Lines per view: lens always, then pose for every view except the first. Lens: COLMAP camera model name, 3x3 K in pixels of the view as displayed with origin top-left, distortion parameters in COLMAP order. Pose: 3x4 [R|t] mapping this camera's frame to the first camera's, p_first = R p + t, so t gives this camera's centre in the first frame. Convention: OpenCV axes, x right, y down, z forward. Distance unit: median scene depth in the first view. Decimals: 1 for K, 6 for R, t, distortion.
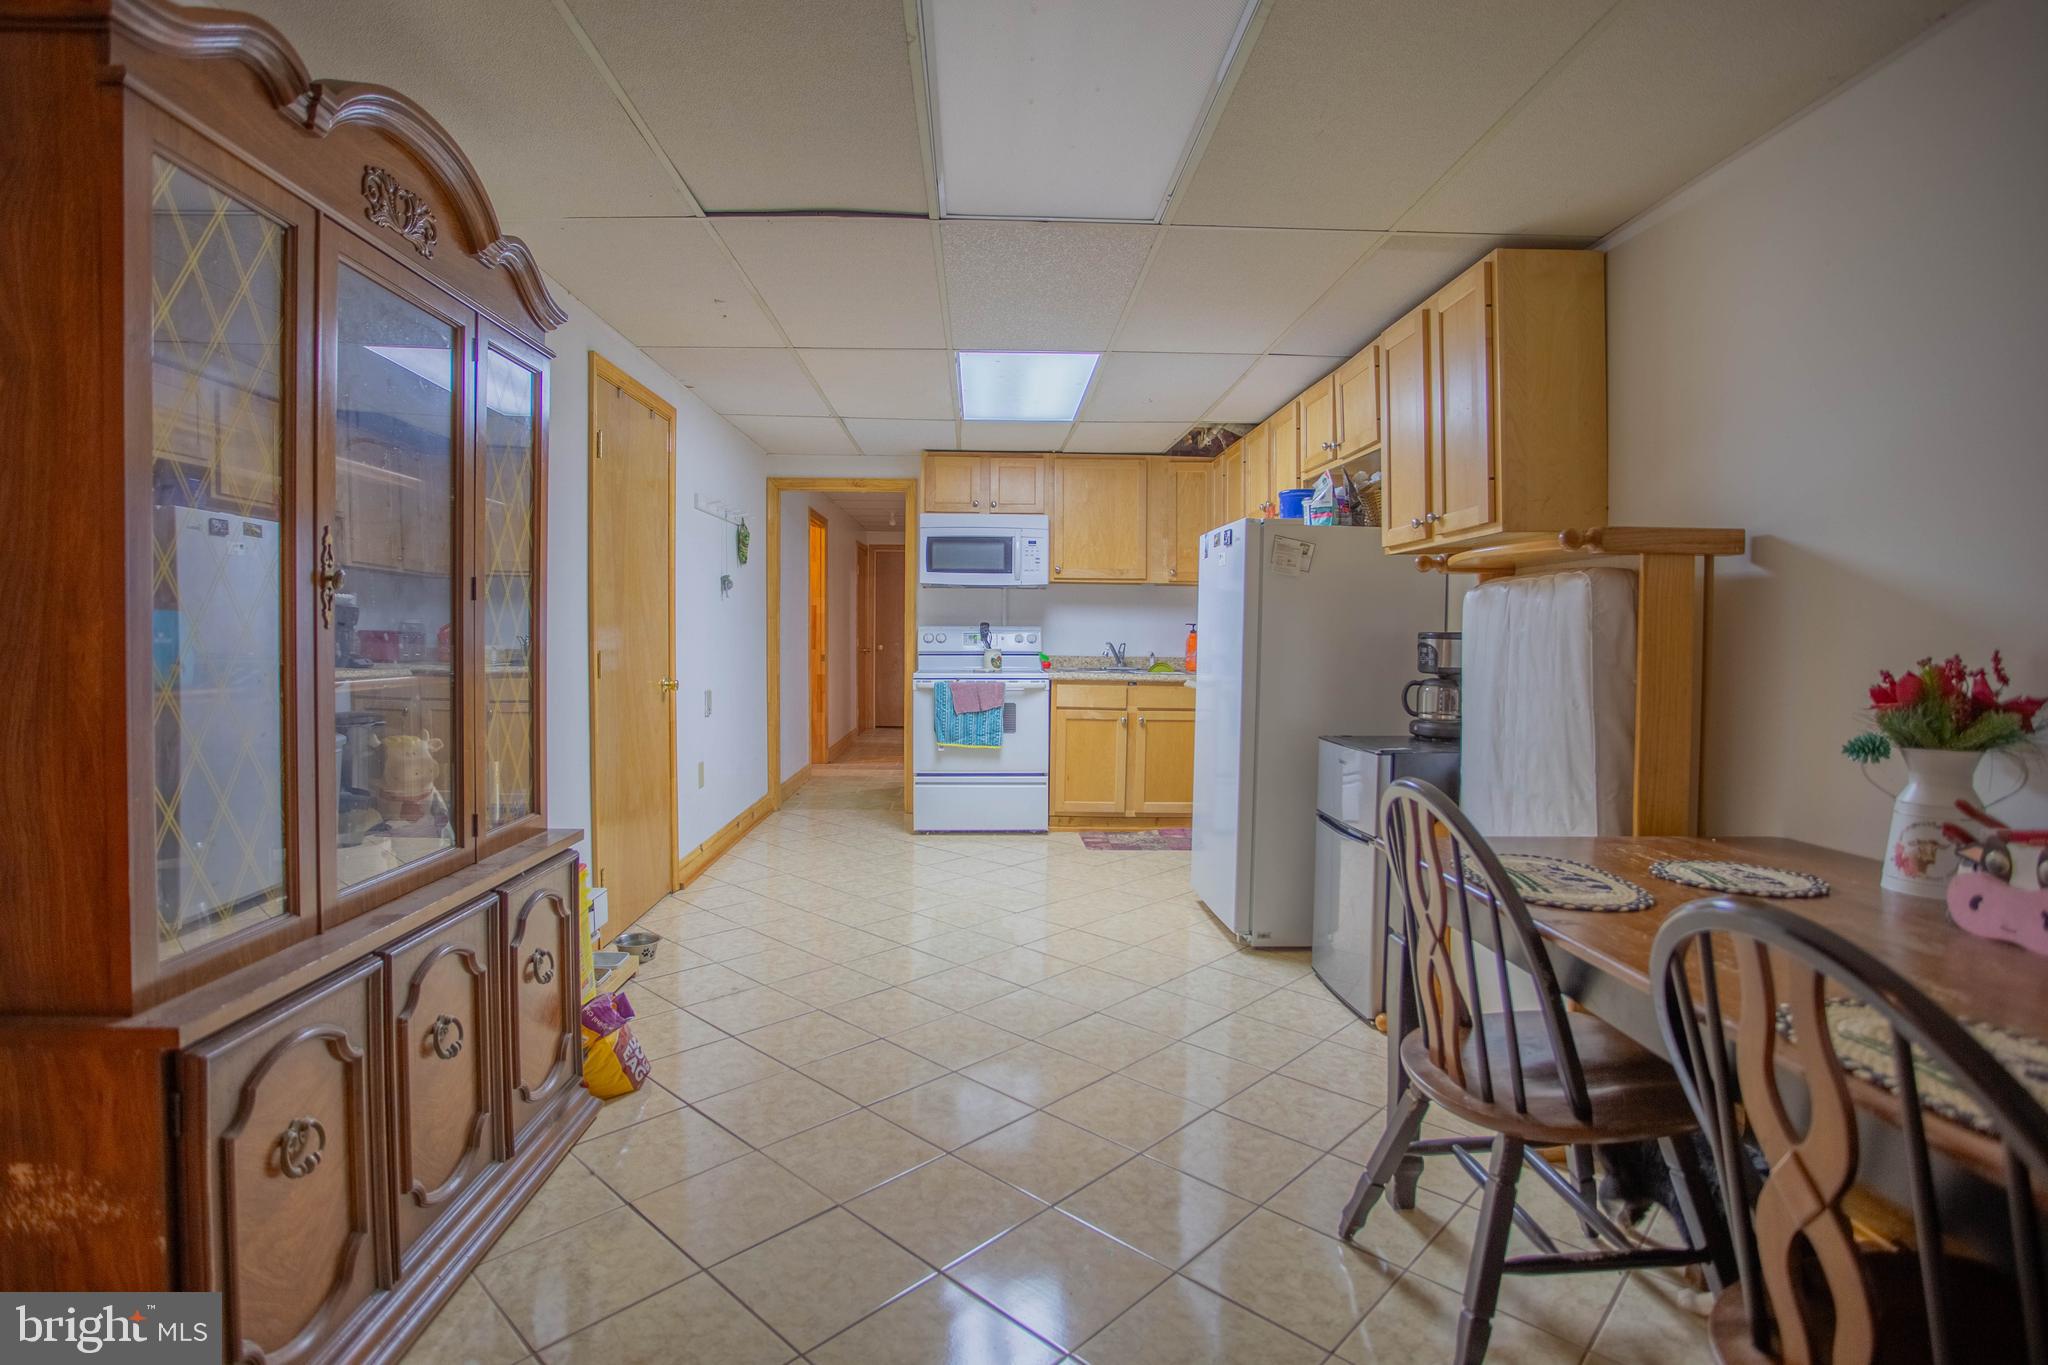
lens RADIAL K [[1007.3, 0, 1024.0], [0, 1007.3, 682.5], [0, 0, 1]] dist [-0.080898, 0.049065]
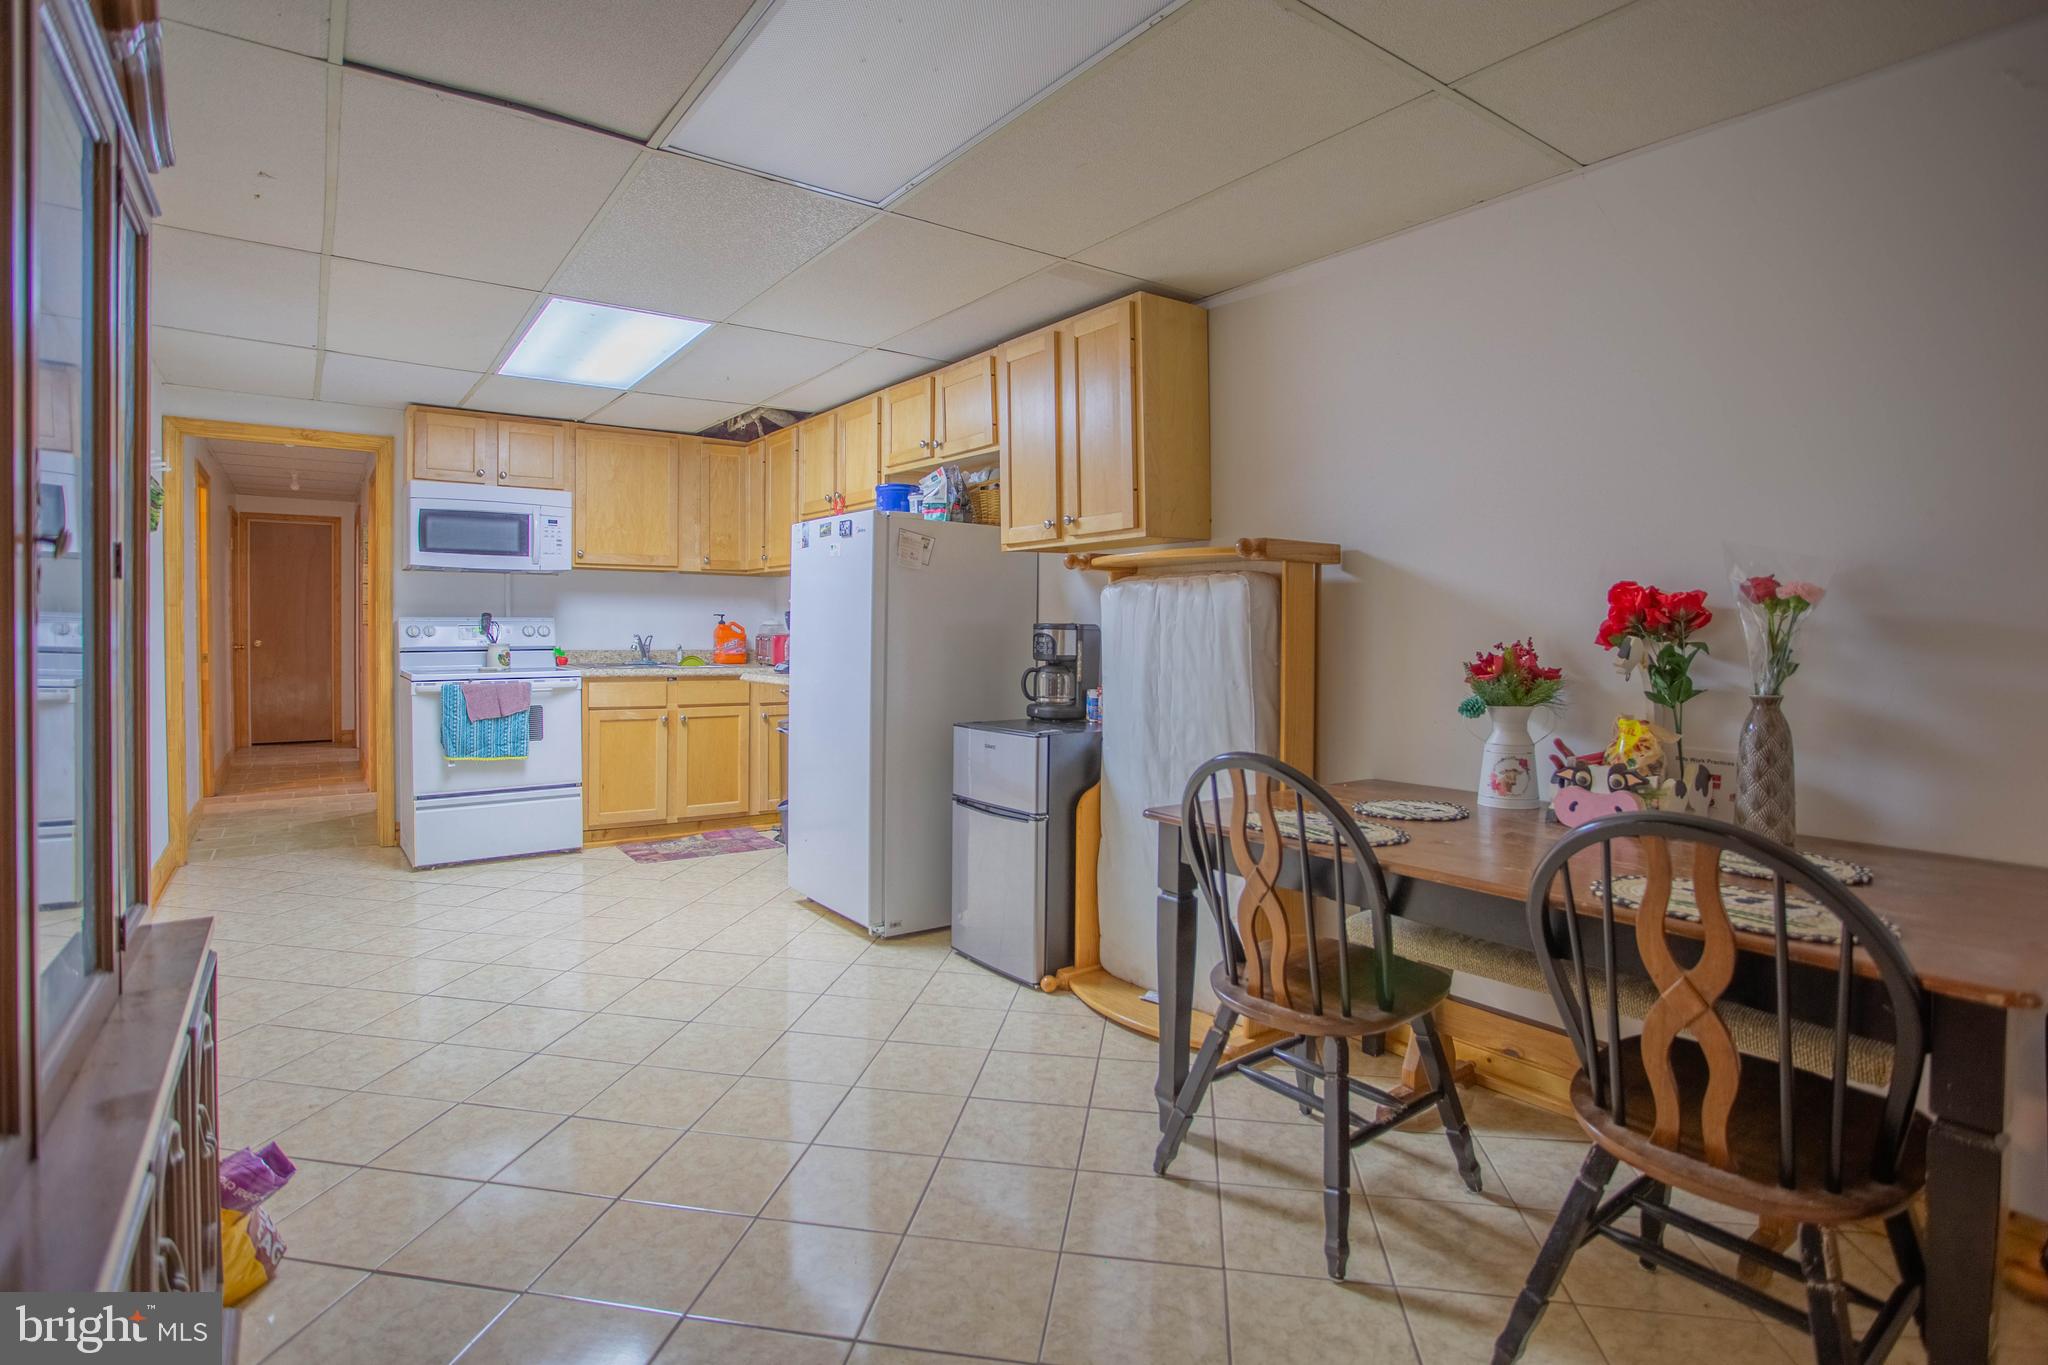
lens RADIAL K [[1014.8, 0, 1025.8], [0, 1014.8, 661.0], [0, 0, 1]] dist [-0.081187, 0.039025]
pose [[0.827349, -0.022056, 0.561255, -0.192944], [0.028048, 0.999604, -0.002064, -0.005997], [-0.560988, 0.017450, 0.827640, 0.069670]]
